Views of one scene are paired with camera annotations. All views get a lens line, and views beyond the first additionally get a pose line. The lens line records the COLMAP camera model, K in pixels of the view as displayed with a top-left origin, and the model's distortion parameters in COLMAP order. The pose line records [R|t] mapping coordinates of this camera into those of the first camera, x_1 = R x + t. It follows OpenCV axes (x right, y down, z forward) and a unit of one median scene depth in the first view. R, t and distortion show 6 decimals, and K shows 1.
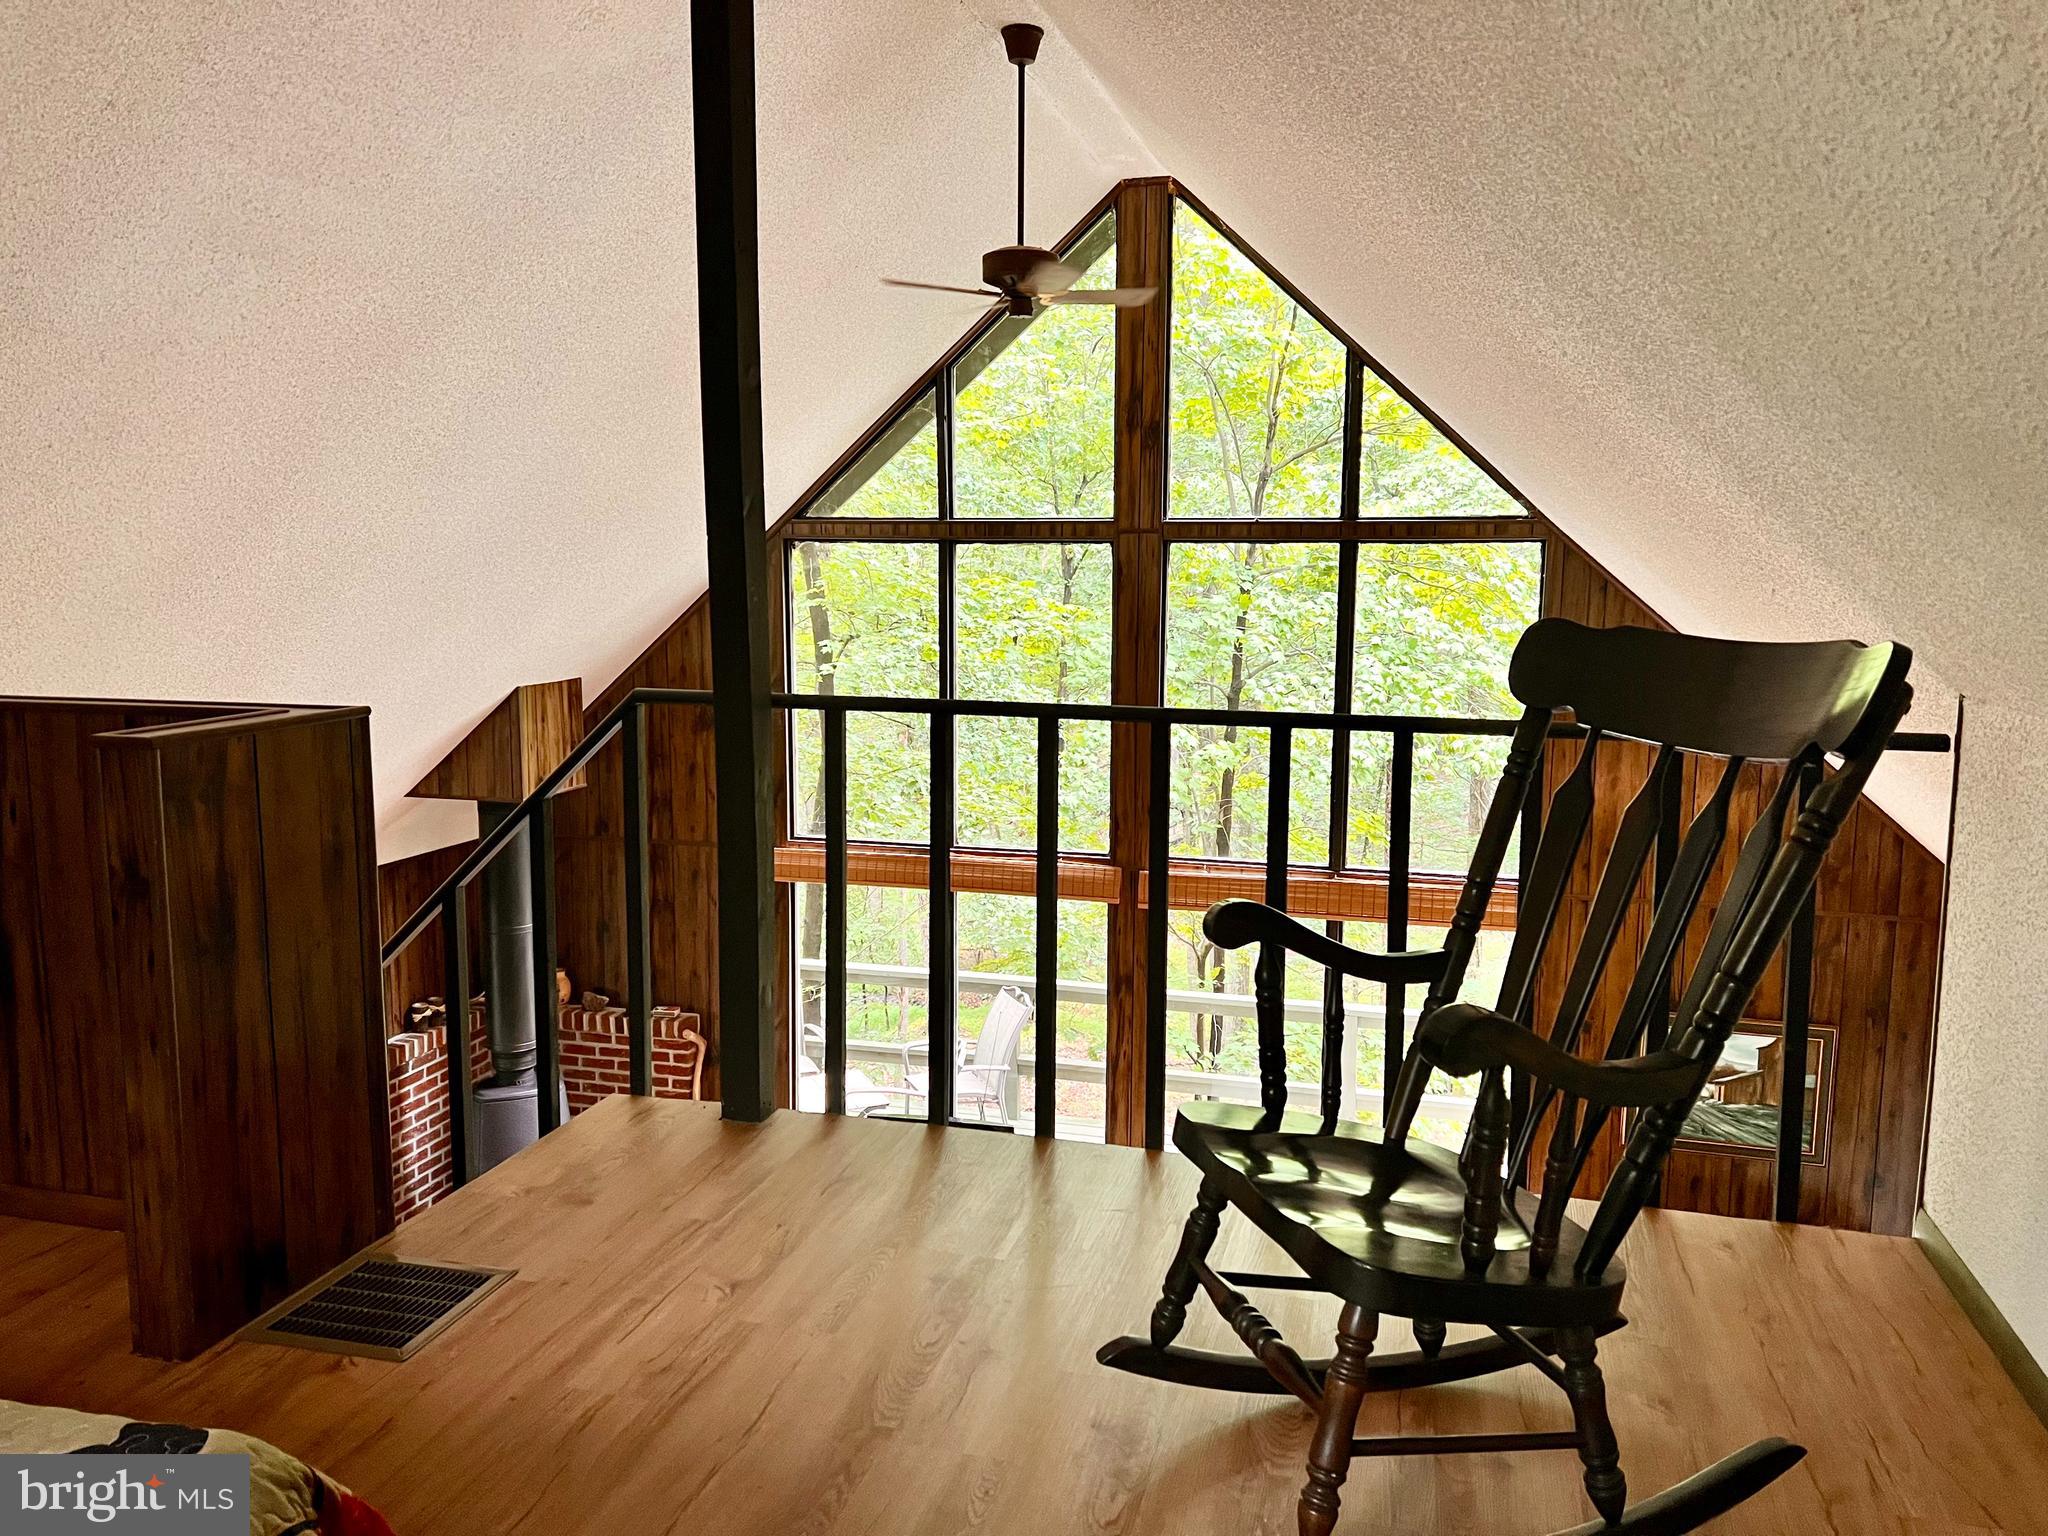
lens RADIAL K [[1559.0, 0, 1031.8], [0, 1559.0, 764.3], [0, 0, 1]] dist [0.033489, -0.050821]
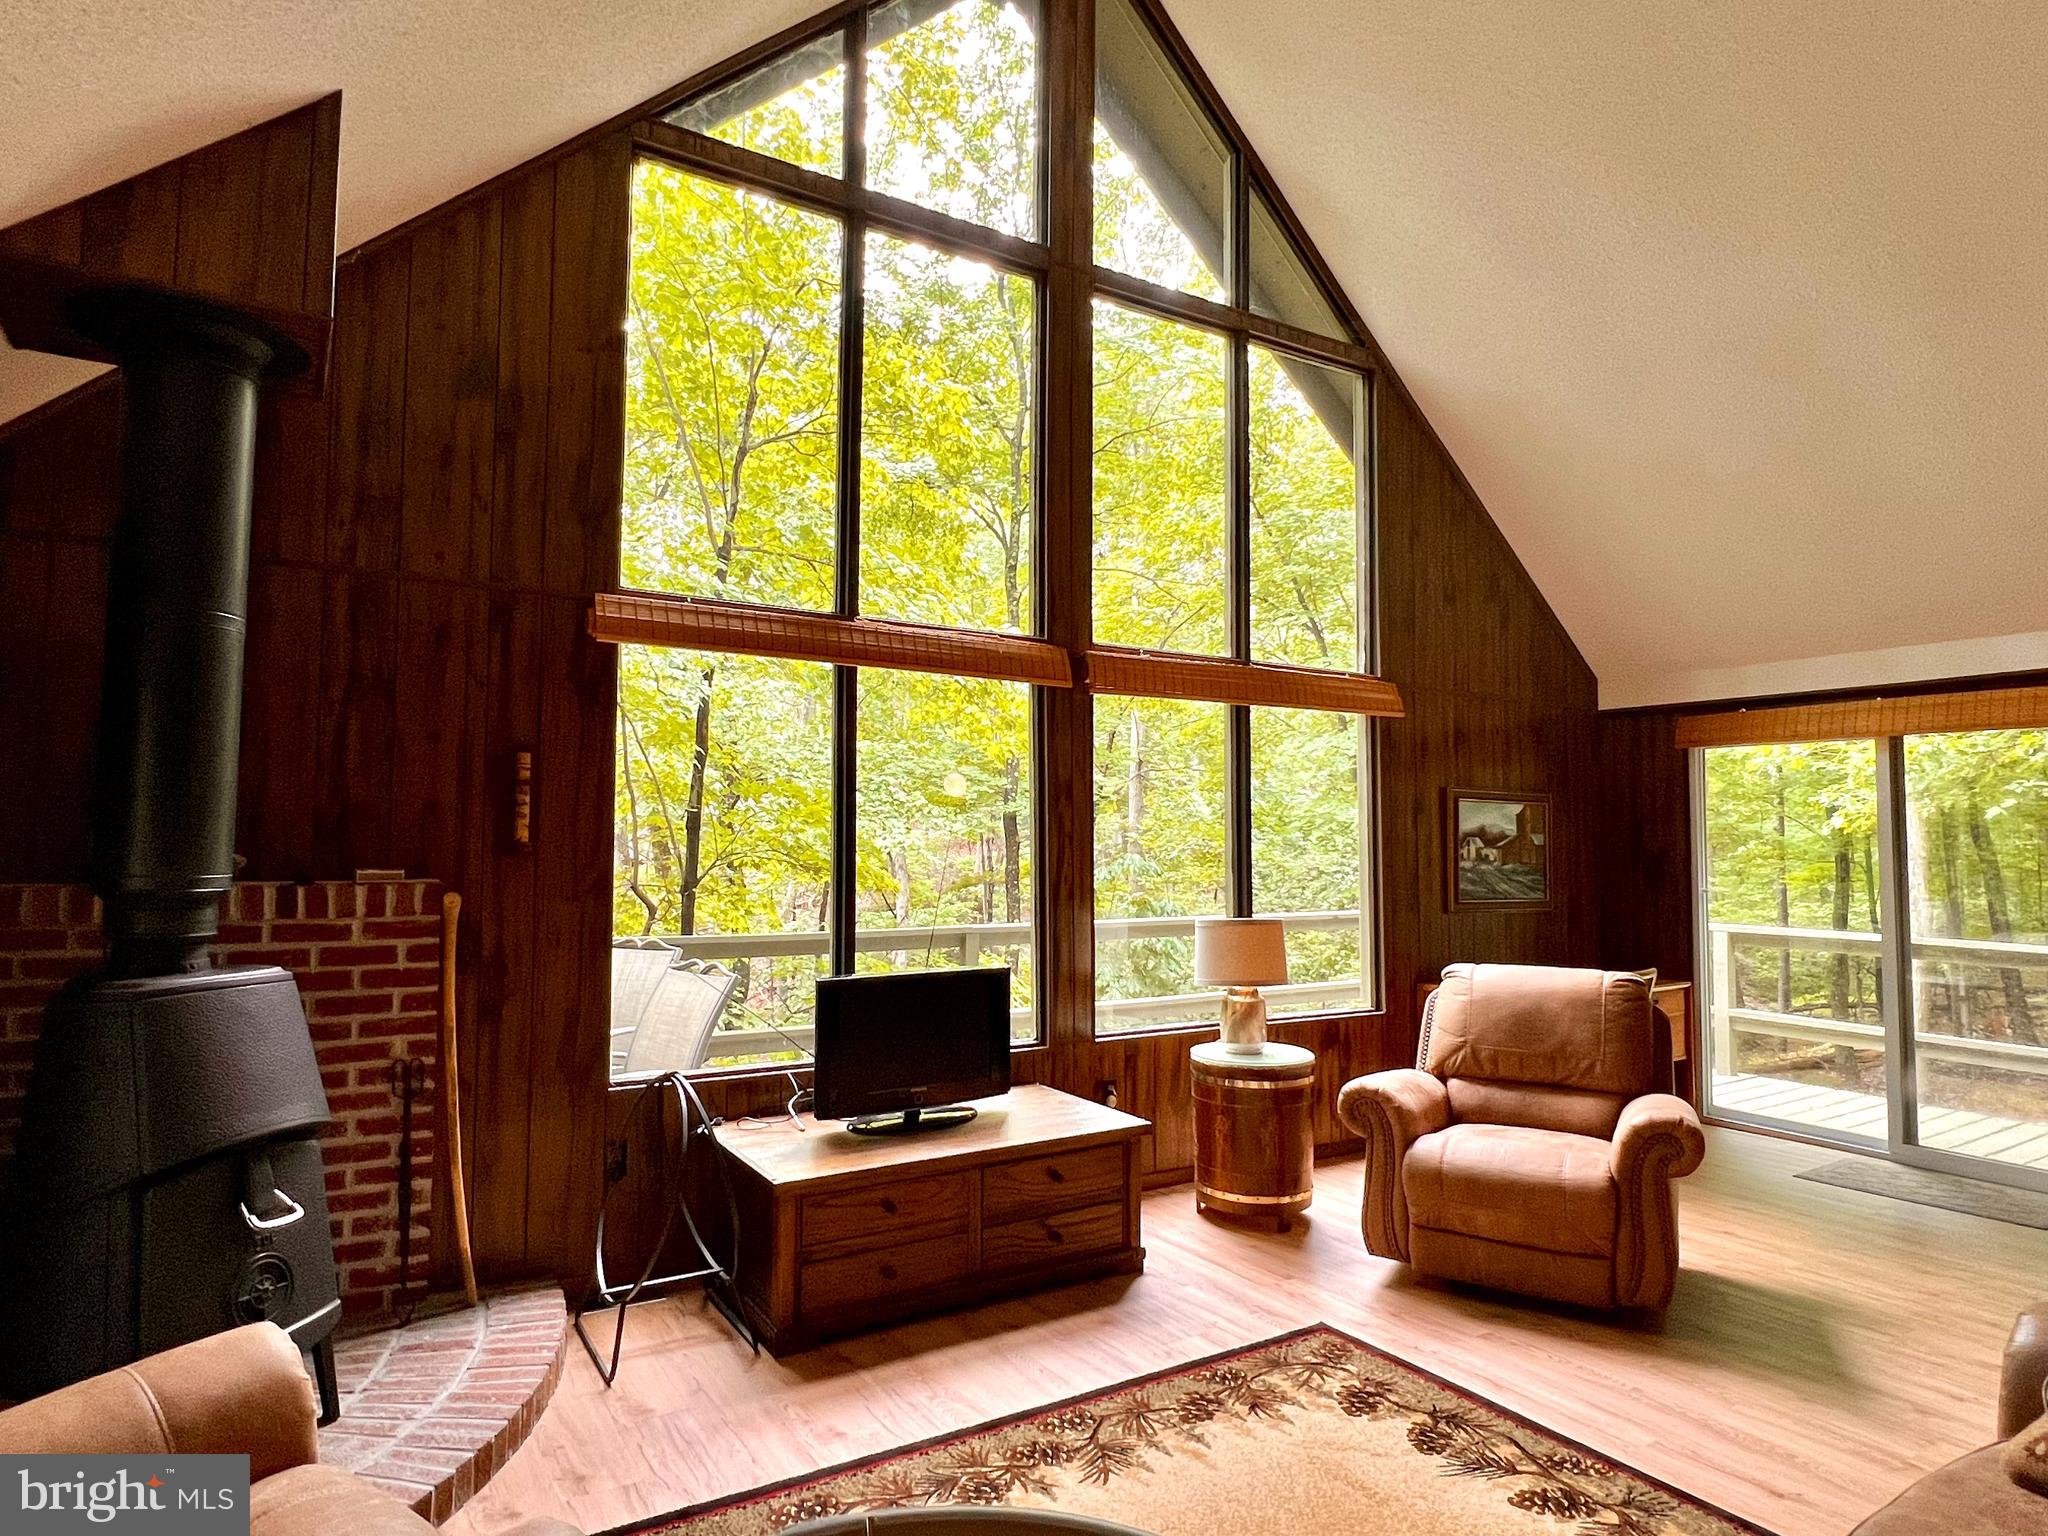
lens RADIAL K [[1196.6, 0, 1024.2], [0, 1196.6, 766.3], [0, 0, 1]] dist [-0.018564, 0.002920]
pose [[0.678964, 0.045387, 0.732767, -0.417467], [0.094977, 0.984270, -0.148968, 0.219841], [-0.728002, 0.170740, 0.663973, 0.593322]]
